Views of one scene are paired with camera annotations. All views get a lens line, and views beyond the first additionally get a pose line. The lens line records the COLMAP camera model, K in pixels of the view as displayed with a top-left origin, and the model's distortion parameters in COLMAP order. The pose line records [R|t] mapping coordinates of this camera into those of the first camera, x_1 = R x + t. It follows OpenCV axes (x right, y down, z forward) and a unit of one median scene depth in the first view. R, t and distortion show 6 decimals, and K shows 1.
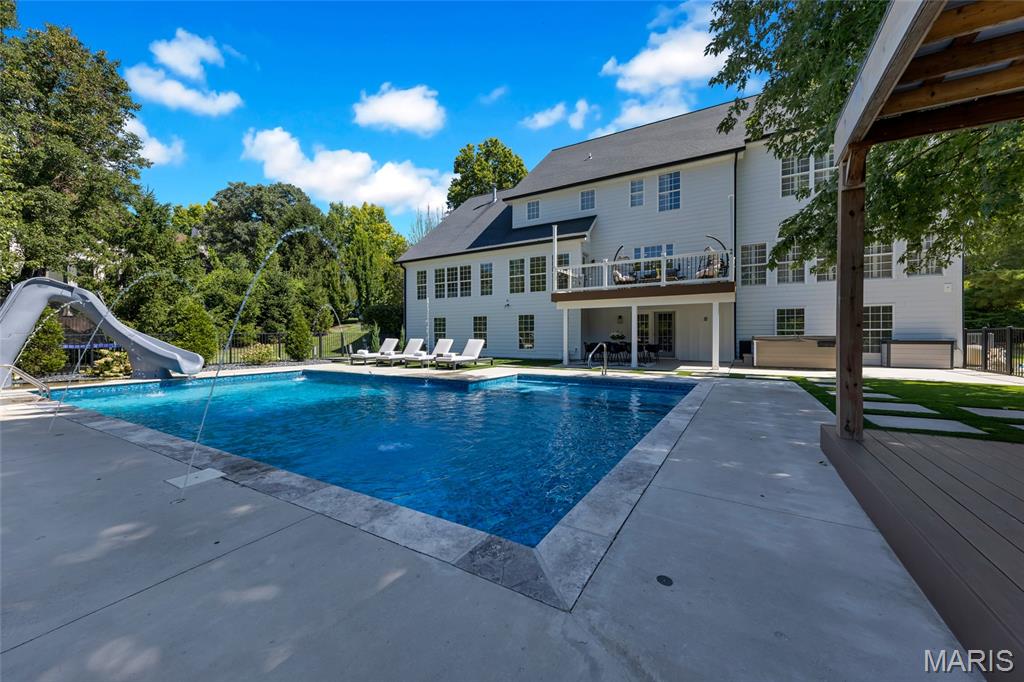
lens RADIAL K [[378.3, 0, 512.0], [0, 378.3, 341.0], [0, 0, 1]] dist [-0.000815, 0.000013]
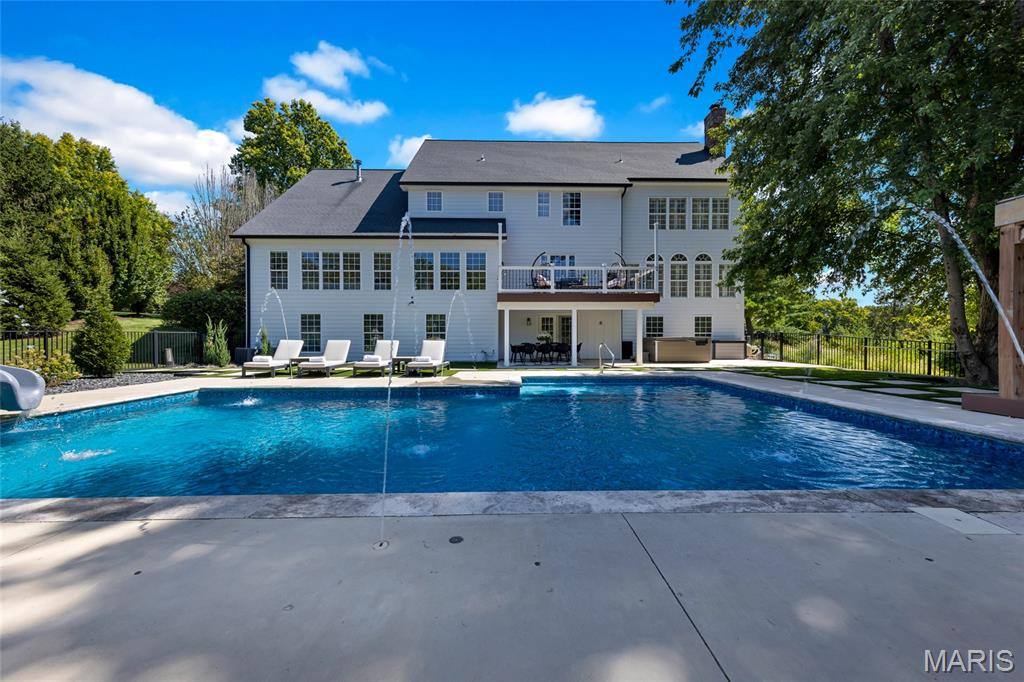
lens RADIAL K [[381.1, 0, 512.0], [0, 381.1, 341.0], [0, 0, 1]] dist [0.002911, 0.000210]
pose [[0.847255, -0.002006, 0.531183, -0.305884], [0.007178, 0.999945, -0.007673, 0.003809], [-0.531138, 0.010314, 0.847222, 0.128139]]
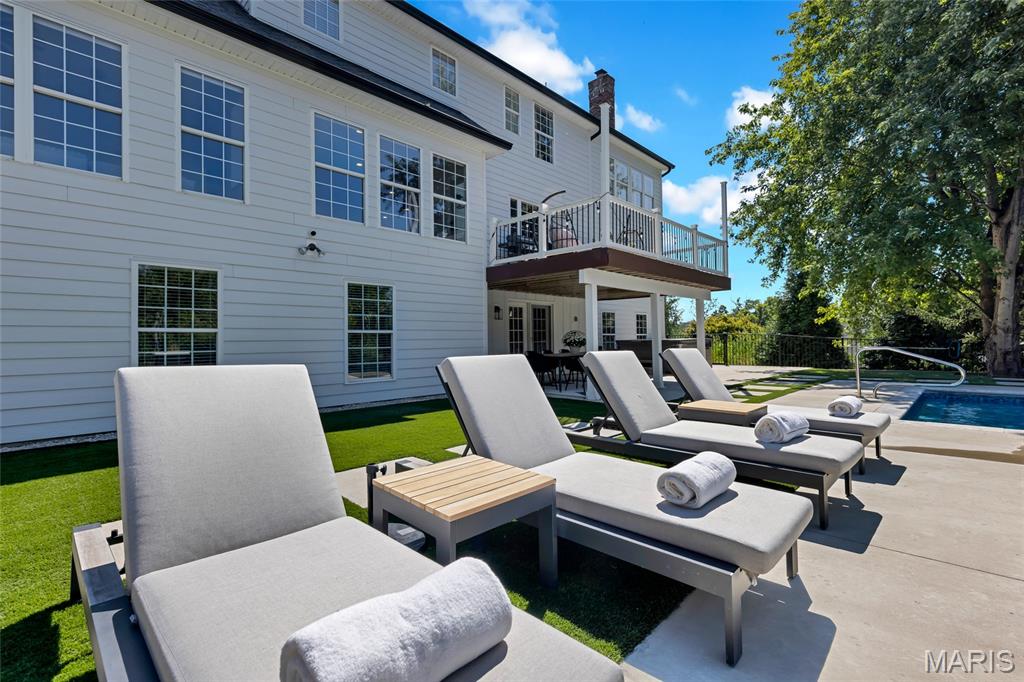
lens RADIAL K [[441.1, 0, 512.0], [0, 441.1, 341.0], [0, 0, 1]] dist [-0.000496, -0.000280]
pose [[0.257044, -0.001820, 0.966398, -0.352581], [0.022026, 0.999750, -0.003976, -0.010554], [-0.966149, 0.022307, 0.257019, 0.784813]]
